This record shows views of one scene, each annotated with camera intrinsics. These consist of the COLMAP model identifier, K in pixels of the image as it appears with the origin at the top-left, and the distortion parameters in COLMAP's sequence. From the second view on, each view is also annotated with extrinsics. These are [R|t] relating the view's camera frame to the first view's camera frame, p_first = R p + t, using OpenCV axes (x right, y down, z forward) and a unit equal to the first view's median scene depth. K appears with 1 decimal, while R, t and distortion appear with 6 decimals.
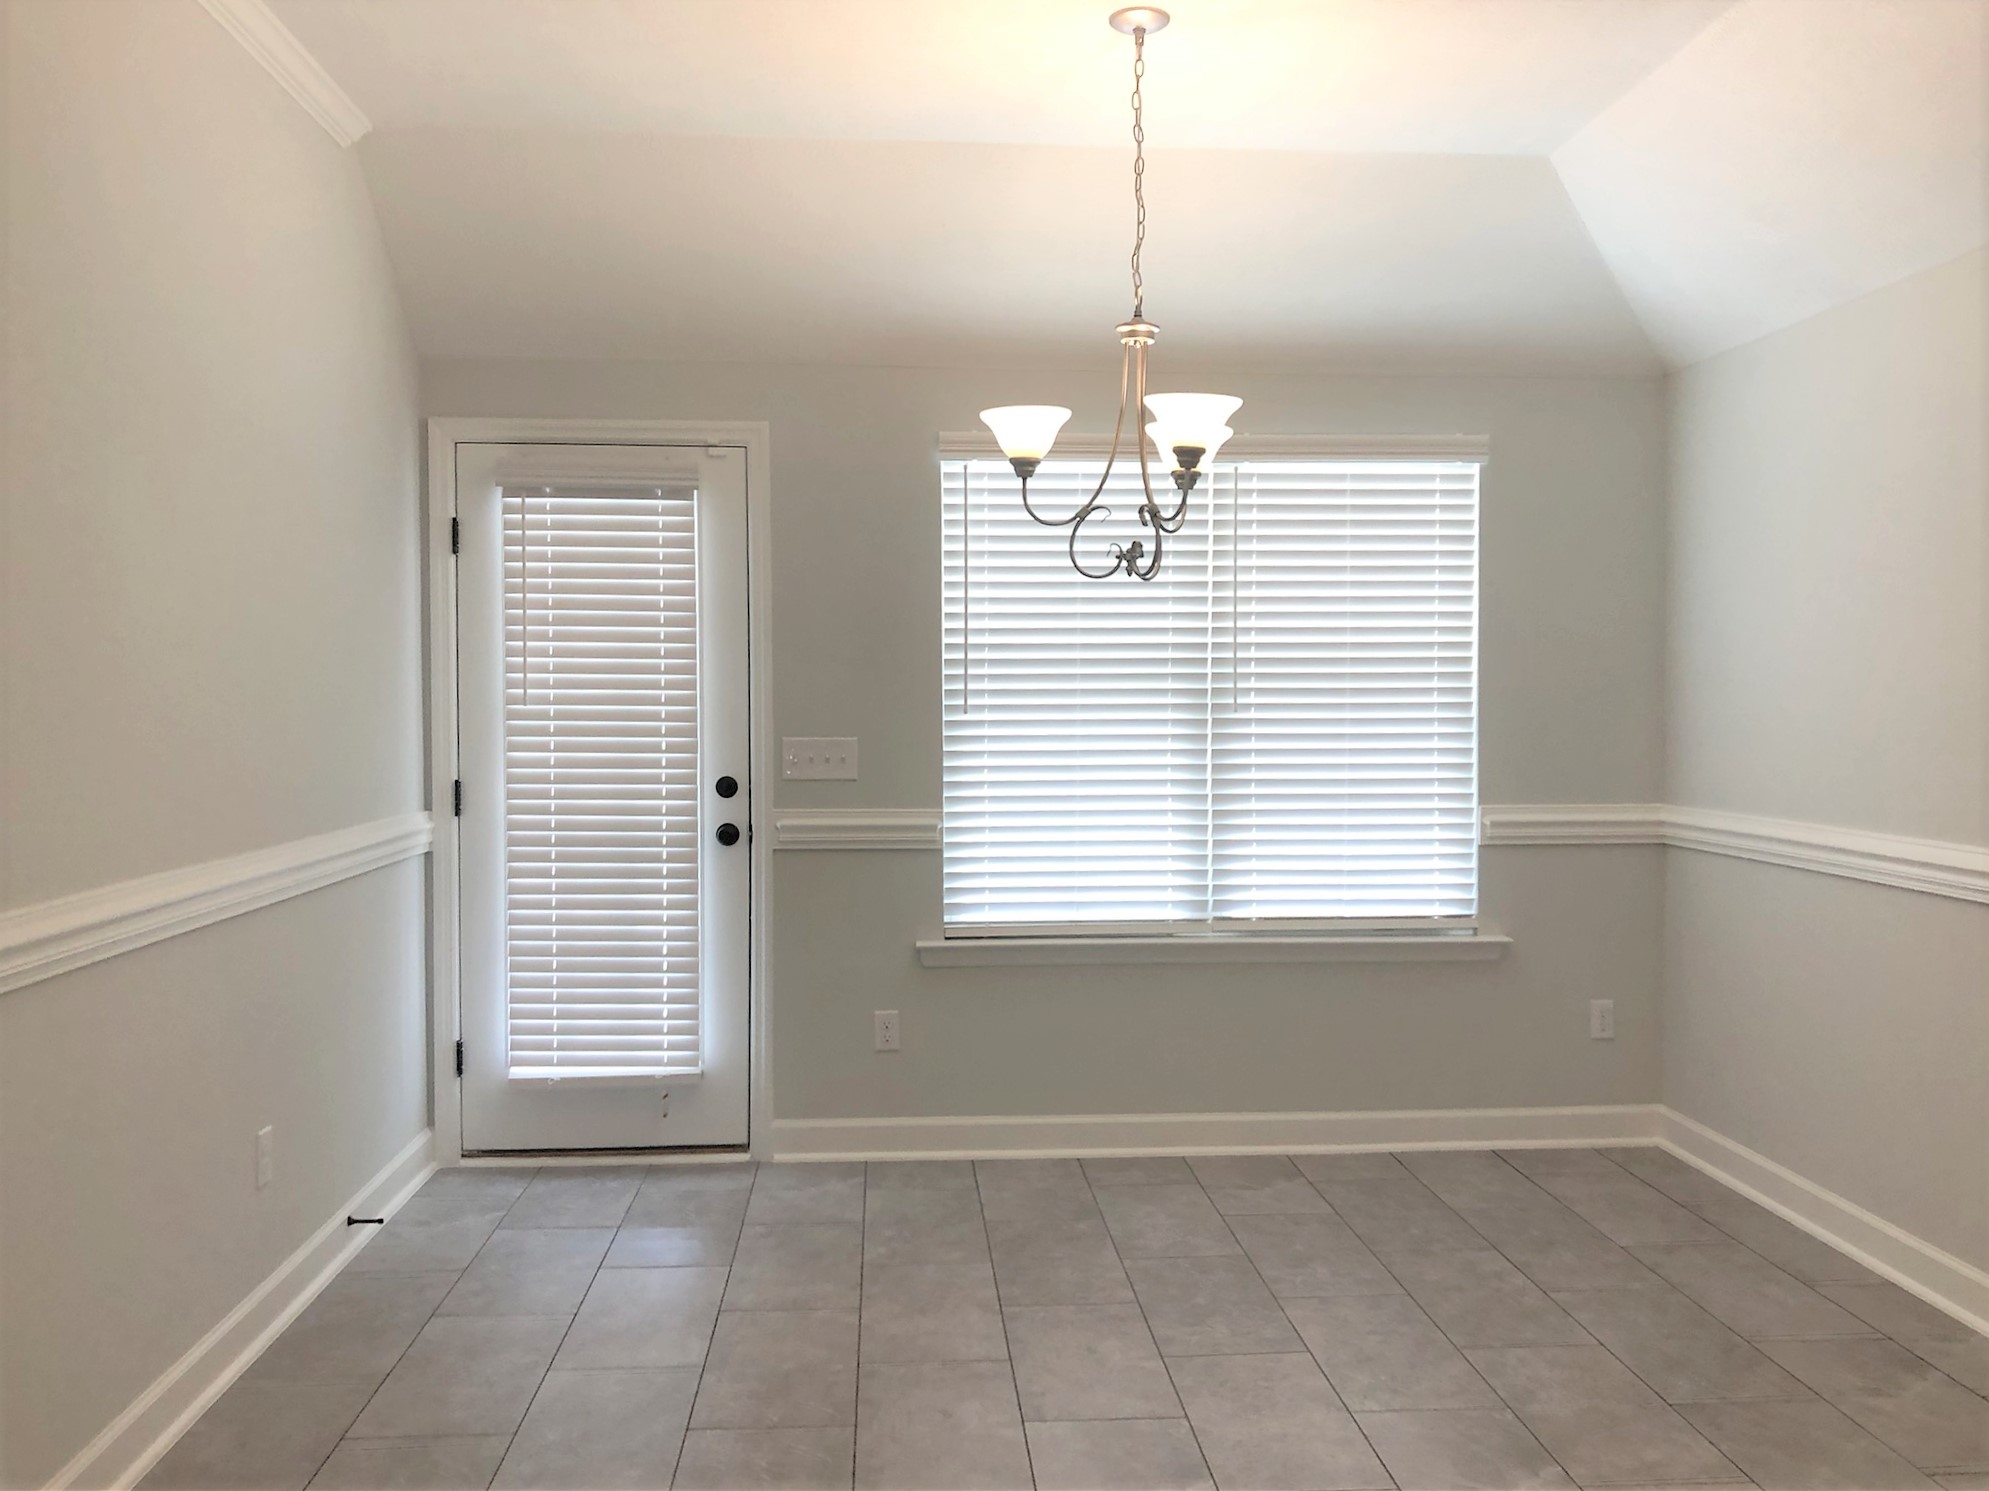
lens RADIAL K [[1644.6, 0, 994.5], [0, 1644.6, 745.5], [0, 0, 1]] dist [0.010801, 0.002028]
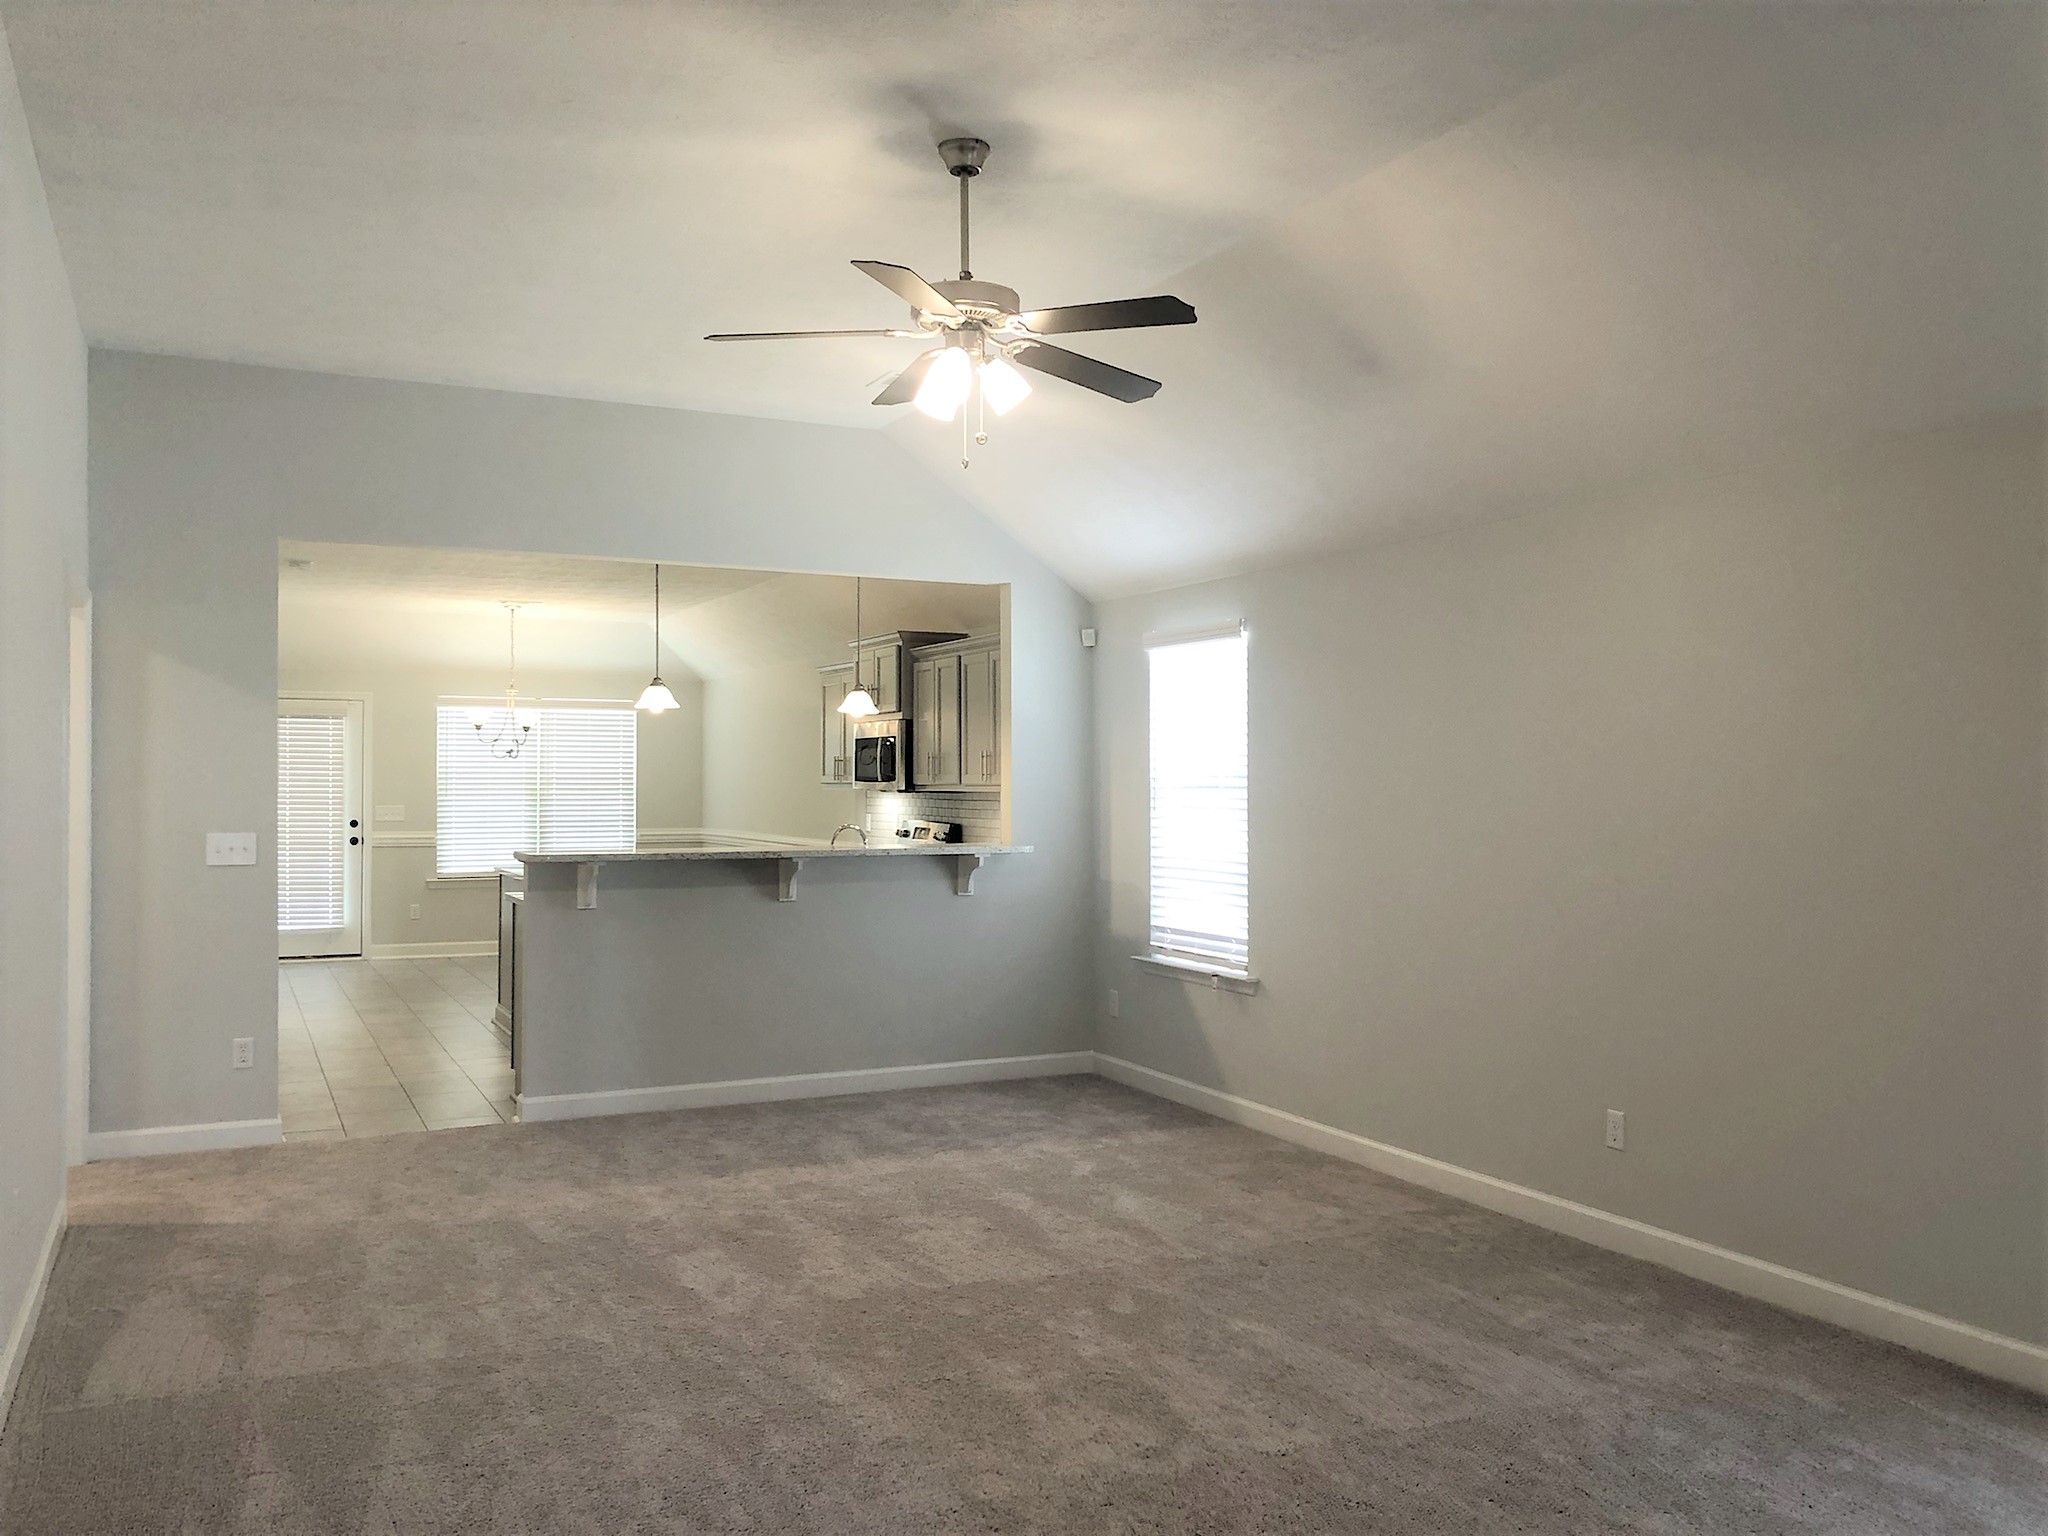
lens RADIAL K [[1693.4, 0, 1024.0], [0, 1693.4, 768.0], [0, 0, 1]] dist [0.010801, 0.002028]
pose [[0.922425, 0.011867, 0.385994, -0.225758], [-0.007889, 0.999898, -0.011888, -0.042863], [-0.386095, 0.007920, 0.922425, -2.045679]]
